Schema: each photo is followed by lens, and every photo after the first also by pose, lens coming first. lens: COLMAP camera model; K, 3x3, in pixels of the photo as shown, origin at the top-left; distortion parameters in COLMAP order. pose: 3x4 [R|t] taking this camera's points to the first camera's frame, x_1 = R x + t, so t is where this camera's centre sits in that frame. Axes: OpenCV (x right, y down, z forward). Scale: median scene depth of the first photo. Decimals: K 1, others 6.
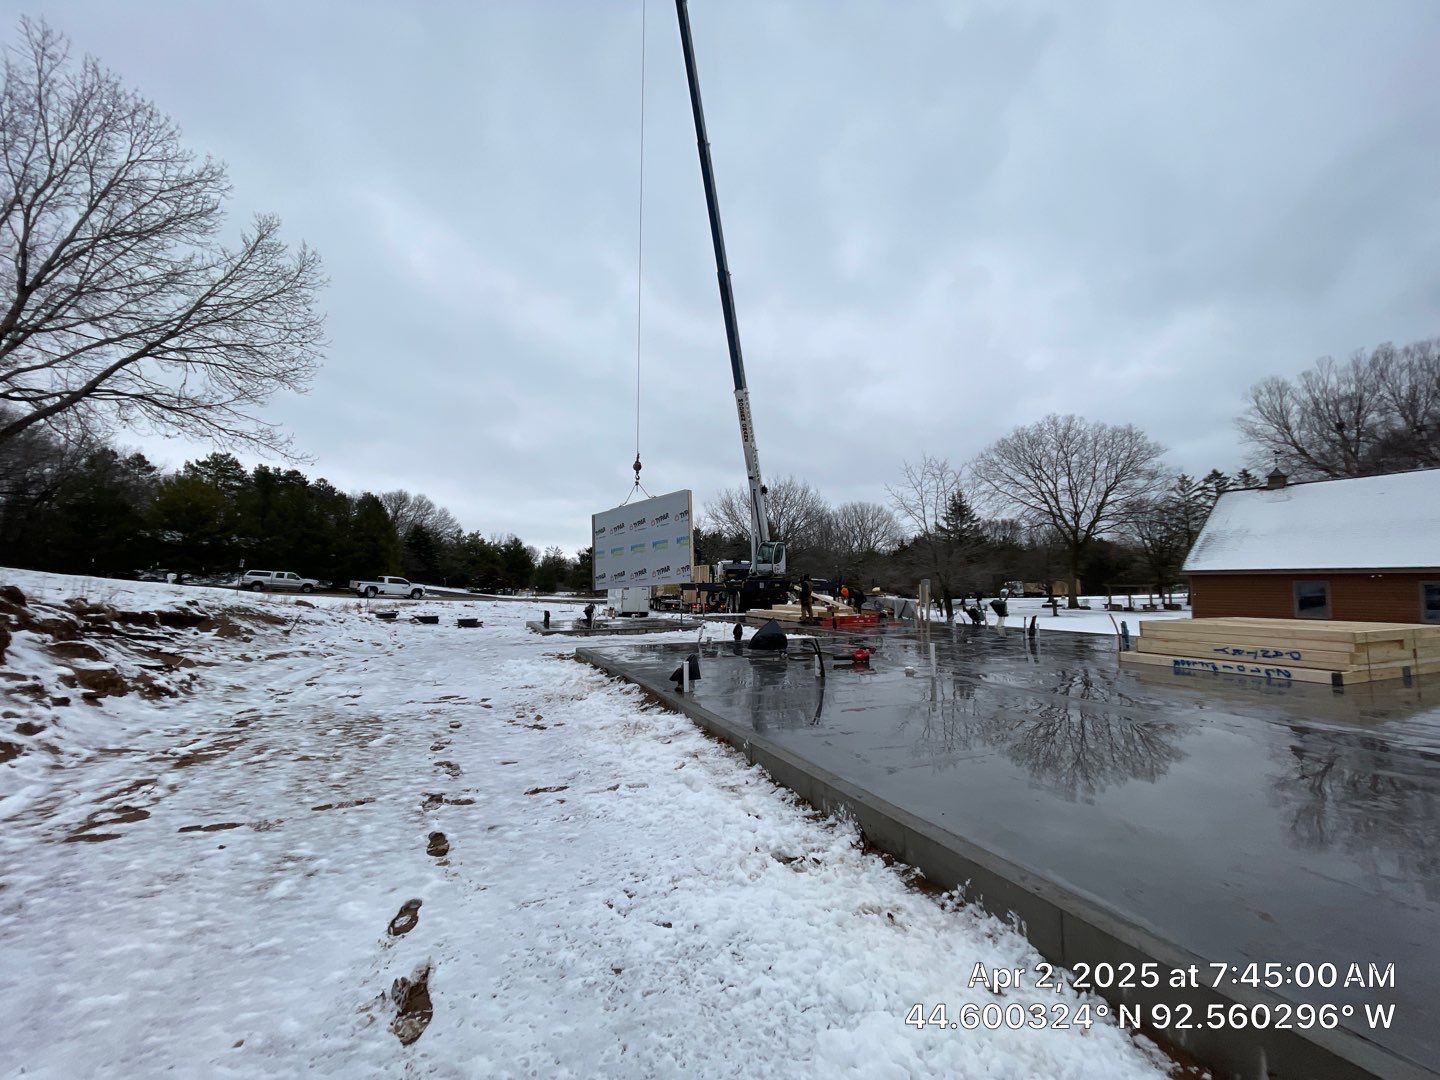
lens RADIAL K [[576.0, 0, 718.0], [0, 576.0, 536.4], [0, 0, 1]] dist [-0.001097, -0.001072]
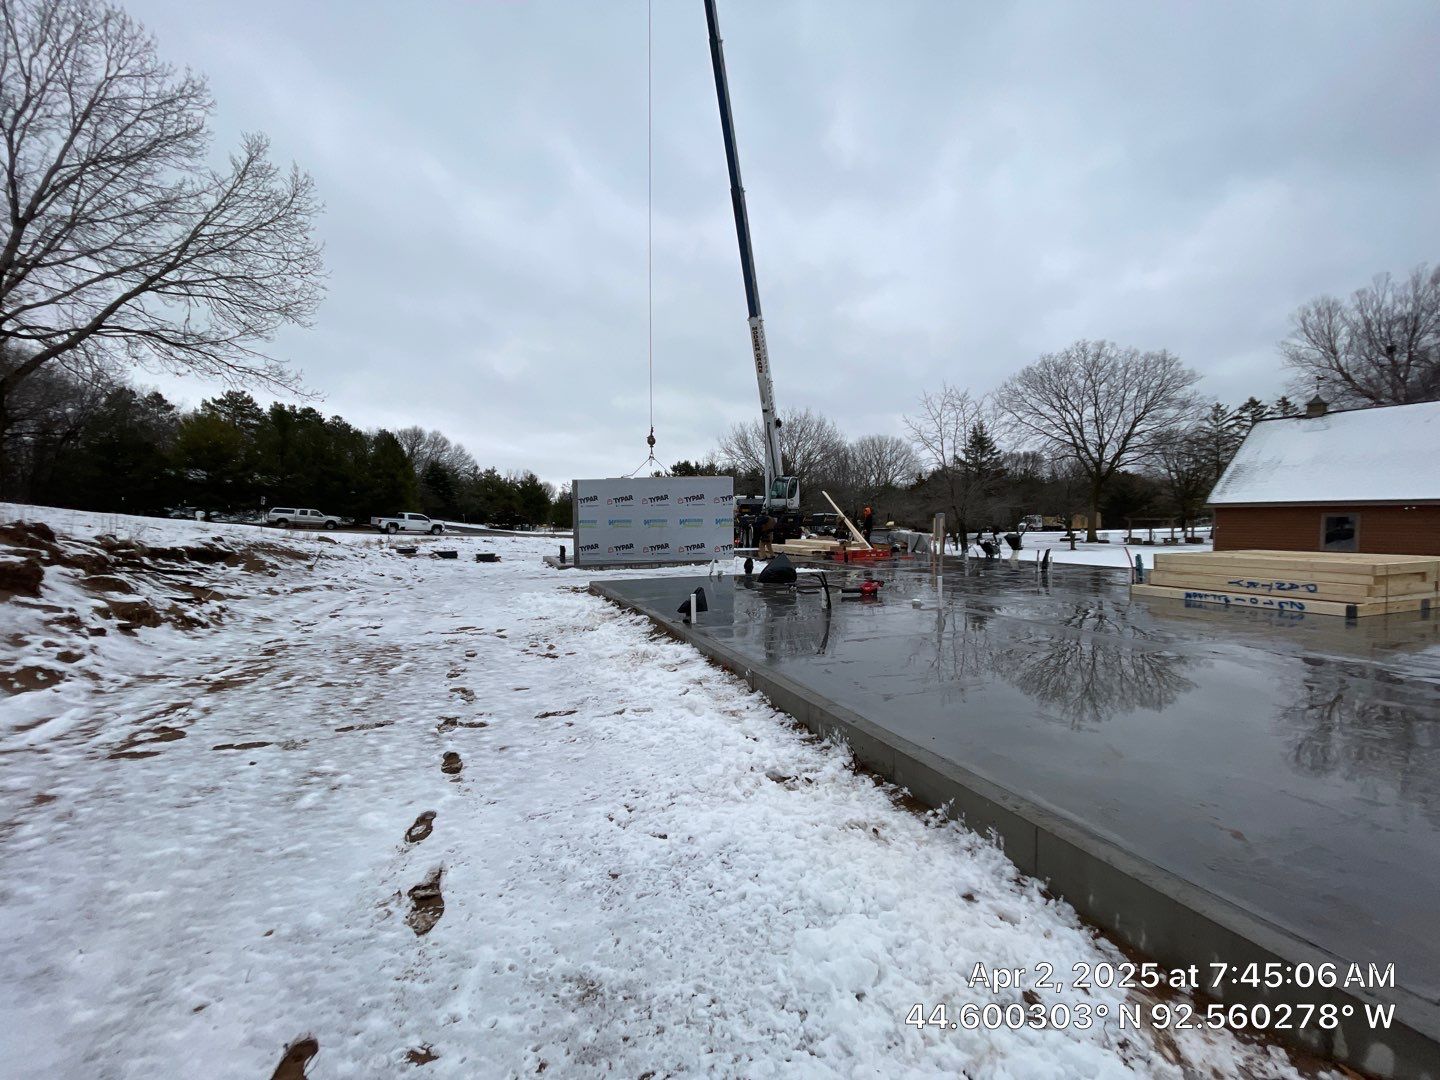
lens RADIAL K [[576.0, 0, 718.0], [0, 576.0, 536.4], [0, 0, 1]] dist [-0.001097, -0.001072]
pose [[0.999611, -0.003395, -0.027674, 0.005172], [0.006473, 0.993697, 0.111913, 0.000856], [0.027120, -0.112049, 0.993333, 0.001149]]
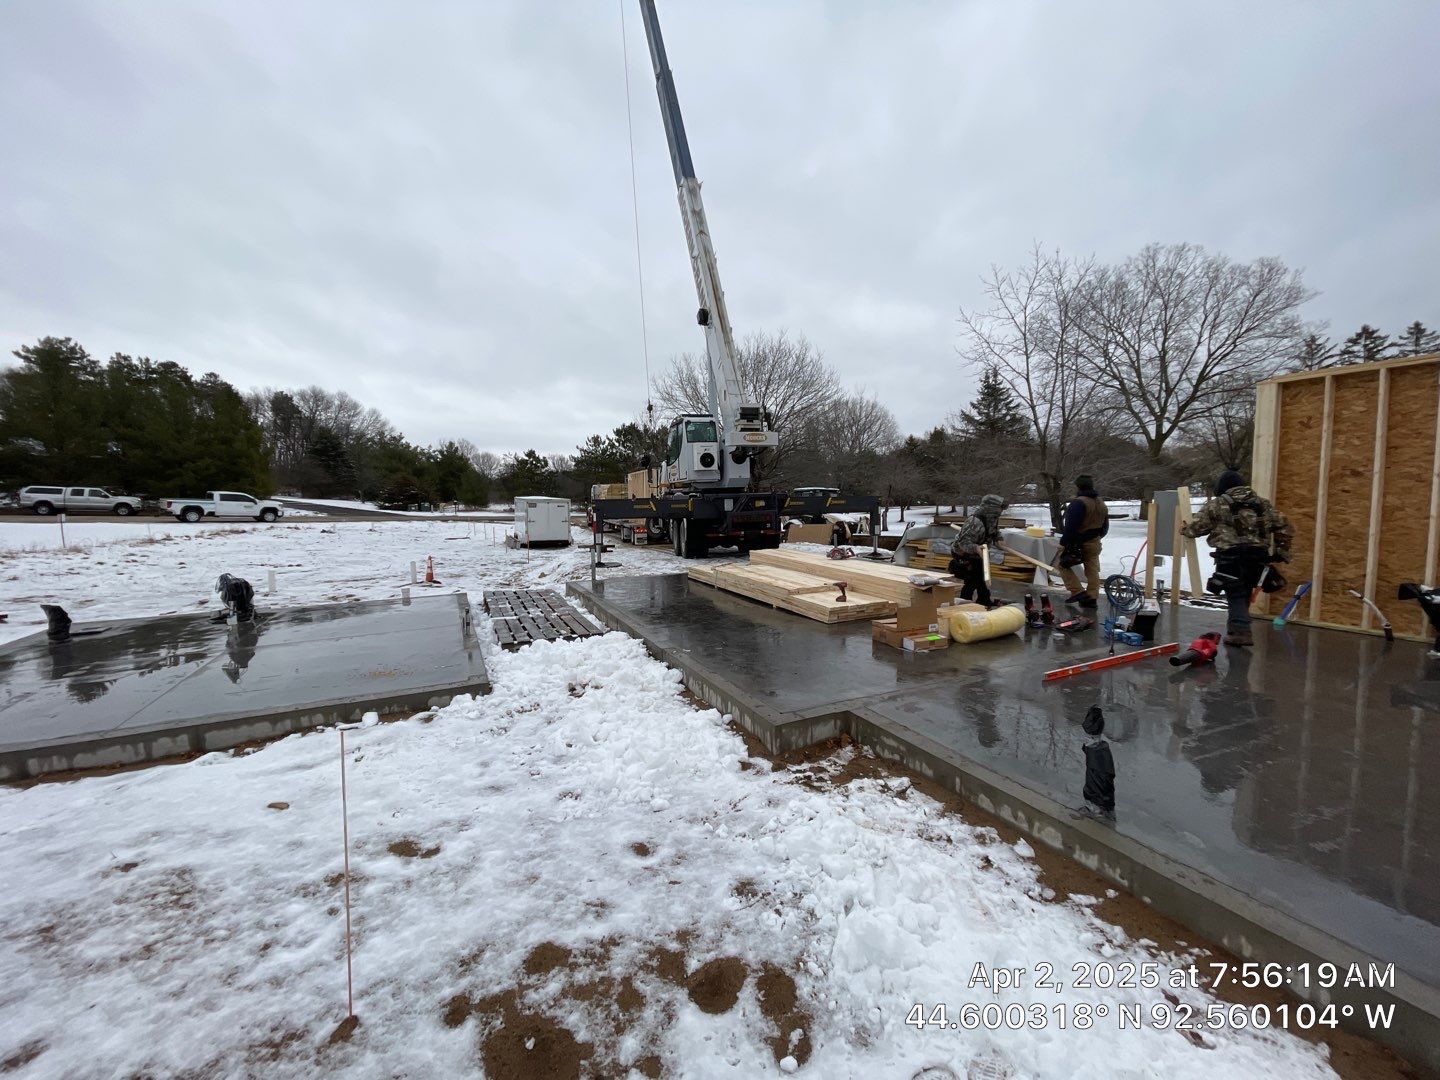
lens RADIAL K [[576.0, 0, 718.0], [0, 576.0, 536.4], [0, 0, 1]] dist [-0.001097, -0.001072]
pose [[0.999438, -0.017974, 0.028300, 0.057881], [0.013185, 0.986847, 0.161120, 0.036945], [-0.030824, -0.160656, 0.986529, 0.566964]]
